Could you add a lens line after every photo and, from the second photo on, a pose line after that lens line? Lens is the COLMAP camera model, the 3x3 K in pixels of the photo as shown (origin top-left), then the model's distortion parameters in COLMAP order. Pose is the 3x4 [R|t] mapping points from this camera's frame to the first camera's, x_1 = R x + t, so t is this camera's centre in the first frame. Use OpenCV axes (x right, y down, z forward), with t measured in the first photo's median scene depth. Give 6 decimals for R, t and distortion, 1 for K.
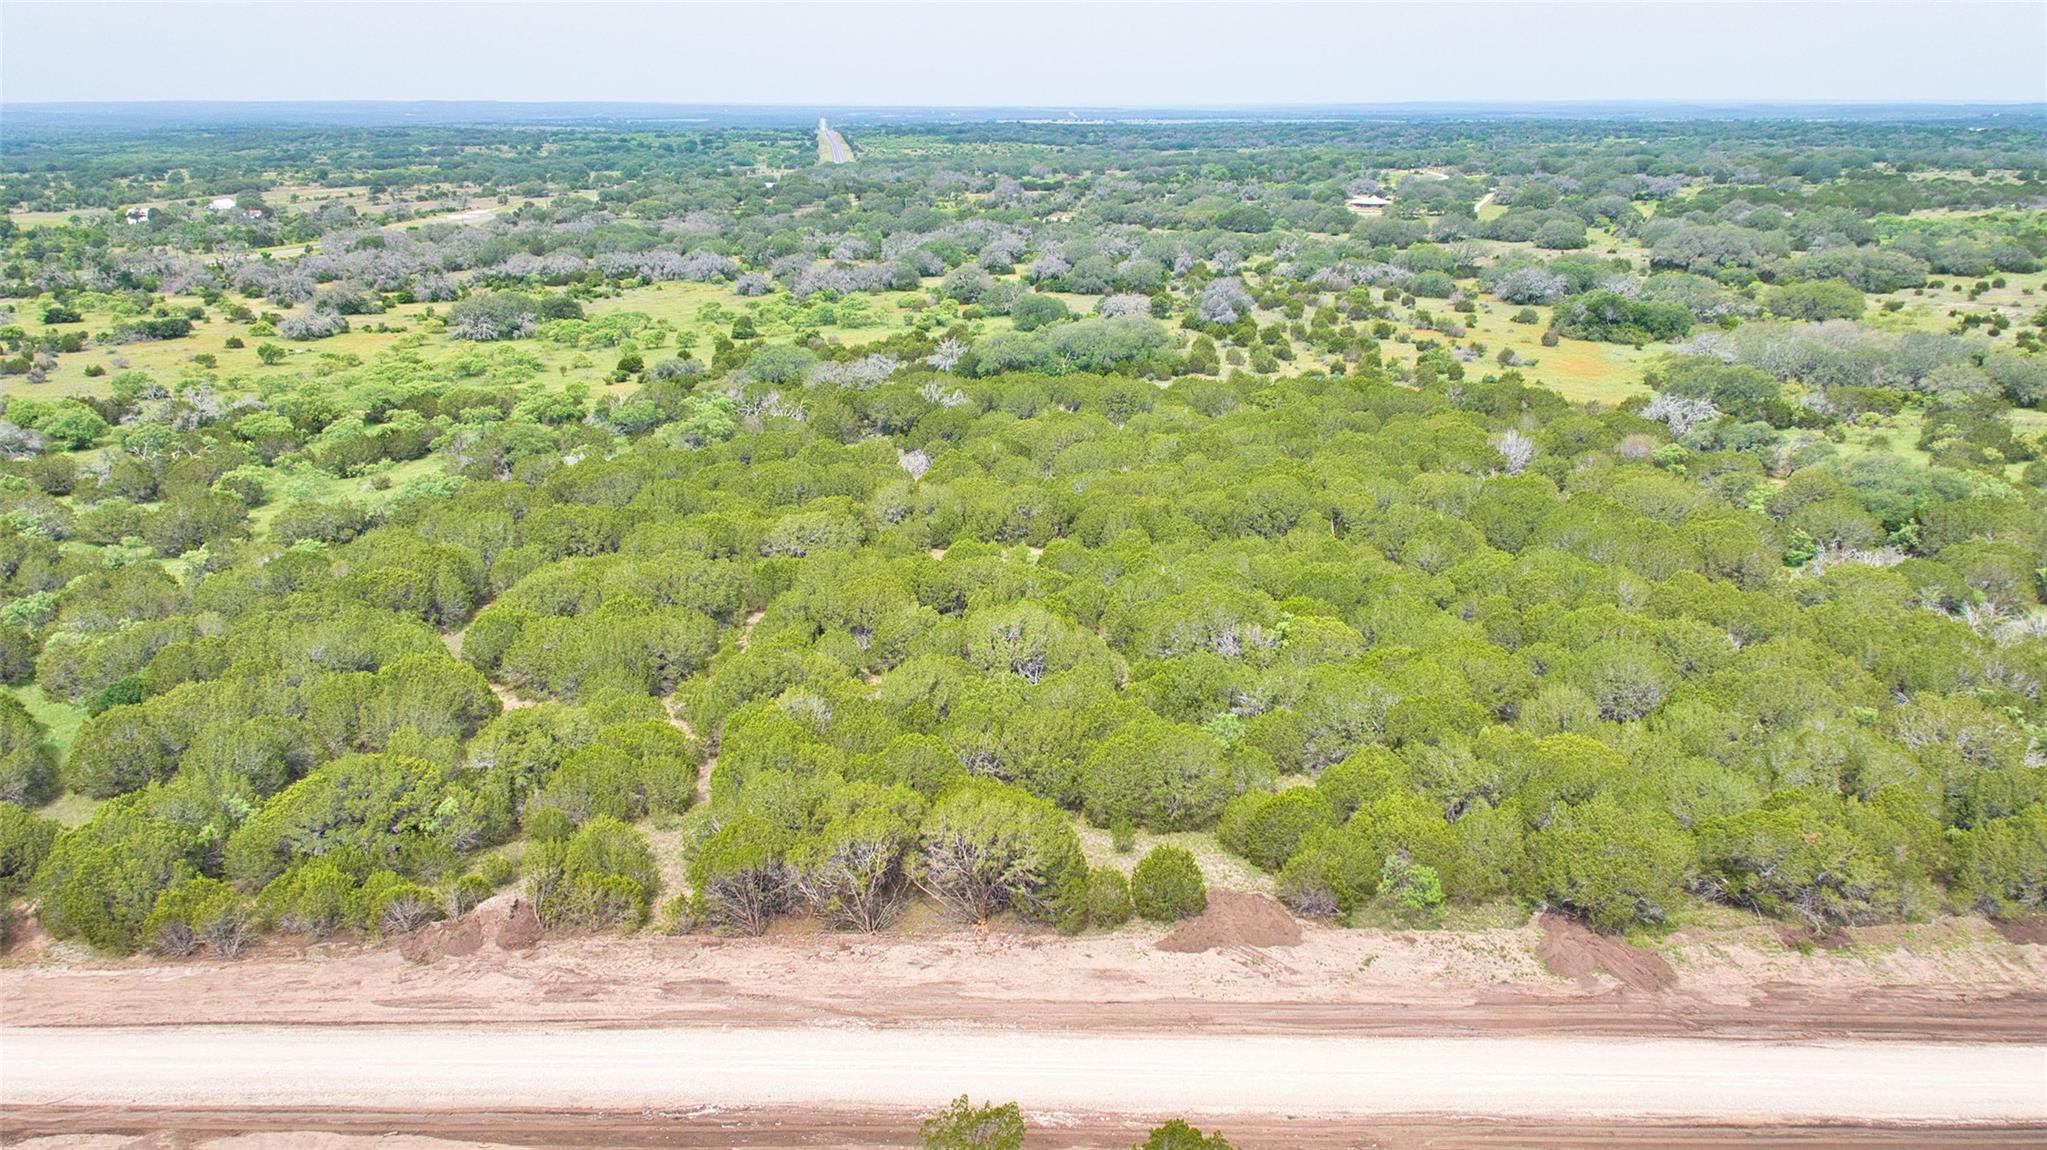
lens RADIAL K [[1441.9, 0, 1023.5], [0, 1441.9, 575.0], [0, 0, 1]] dist [0.027559, -0.042637]
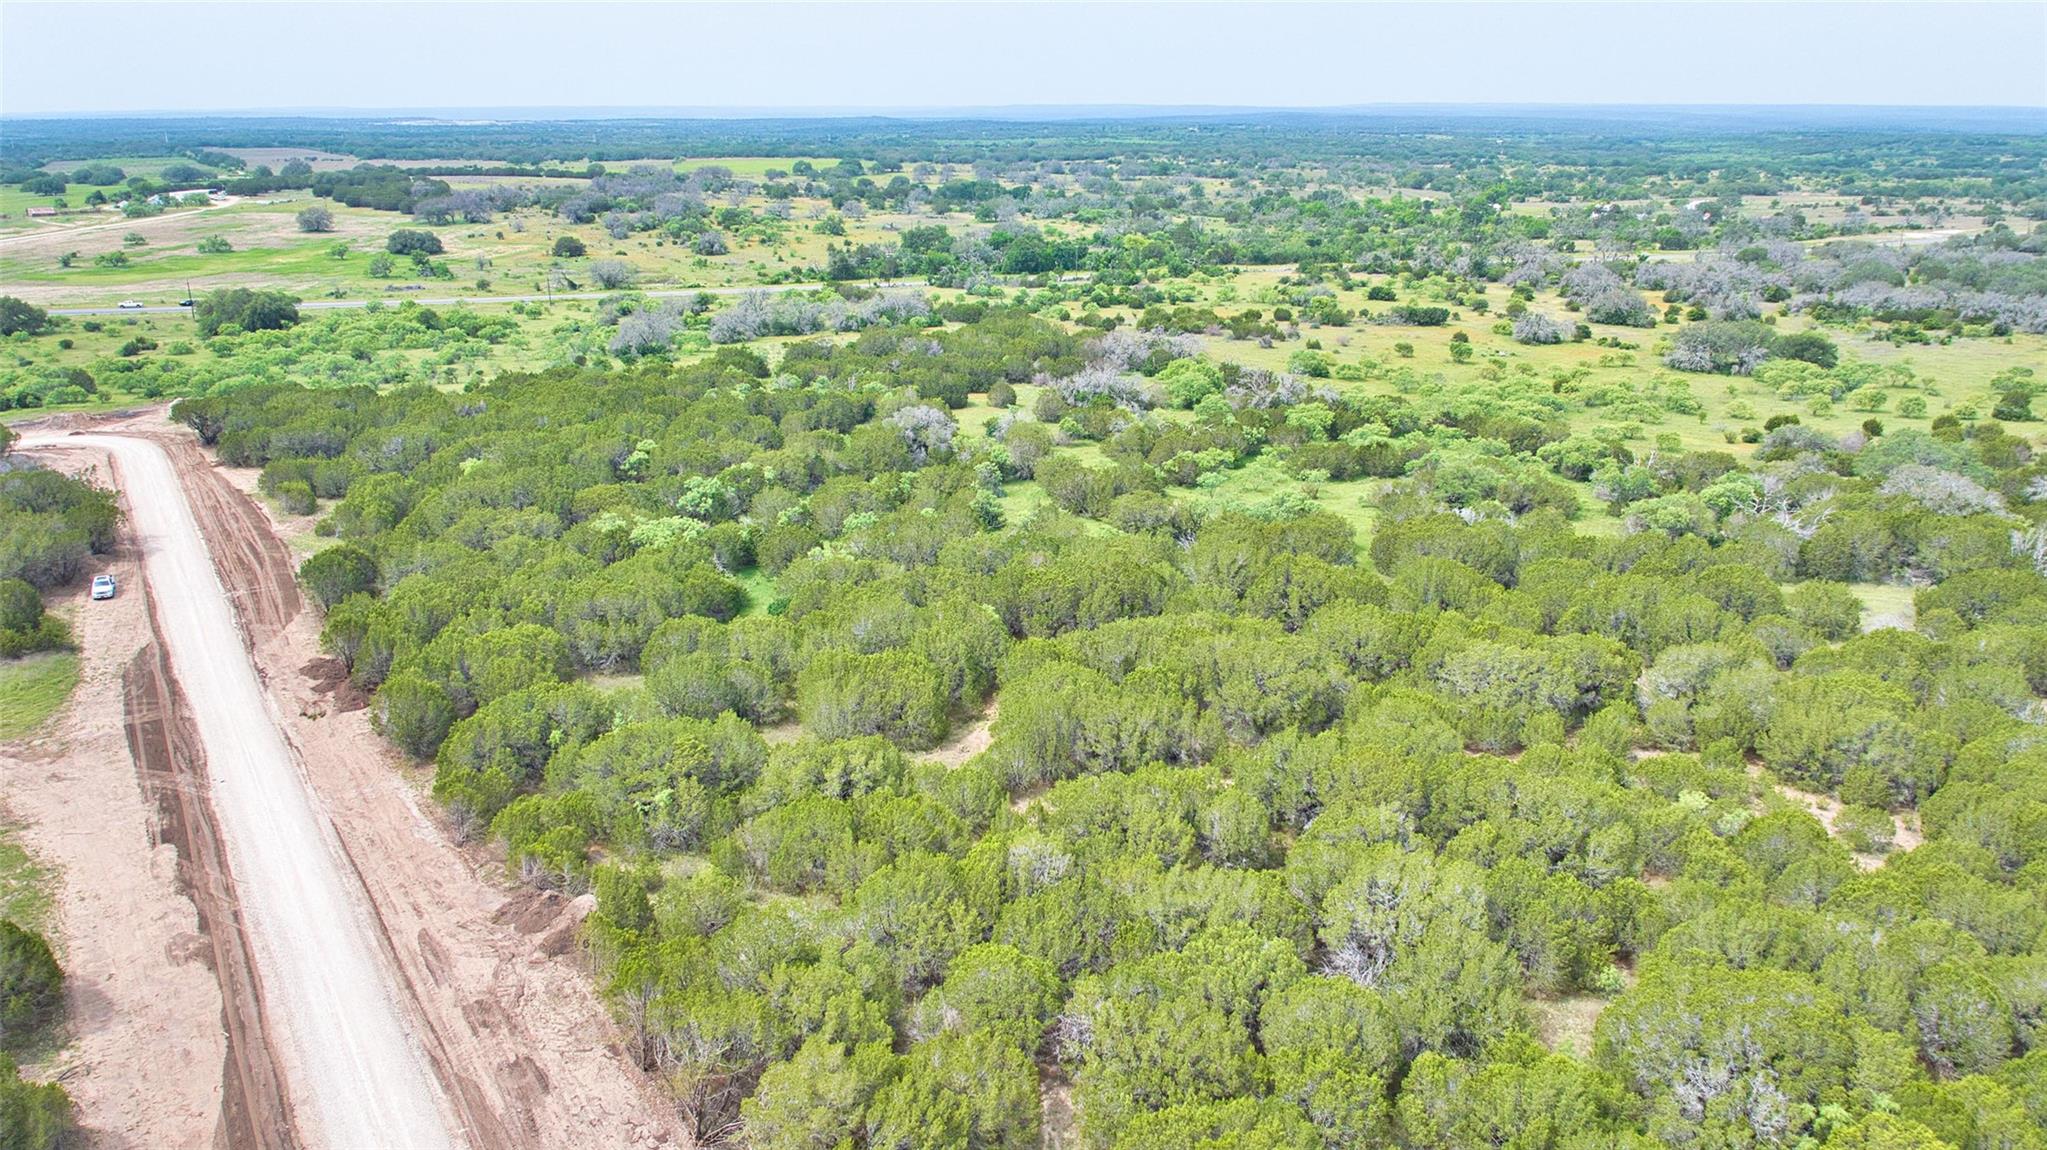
lens RADIAL K [[1441.9, 0, 1023.5], [0, 1441.9, 575.0], [0, 0, 1]] dist [0.027559, -0.042637]
pose [[0.547093, 0.264478, -0.794191, 0.606224], [-0.264397, 0.954801, 0.135829, -0.232129], [0.794218, 0.135671, 0.592293, 0.690029]]
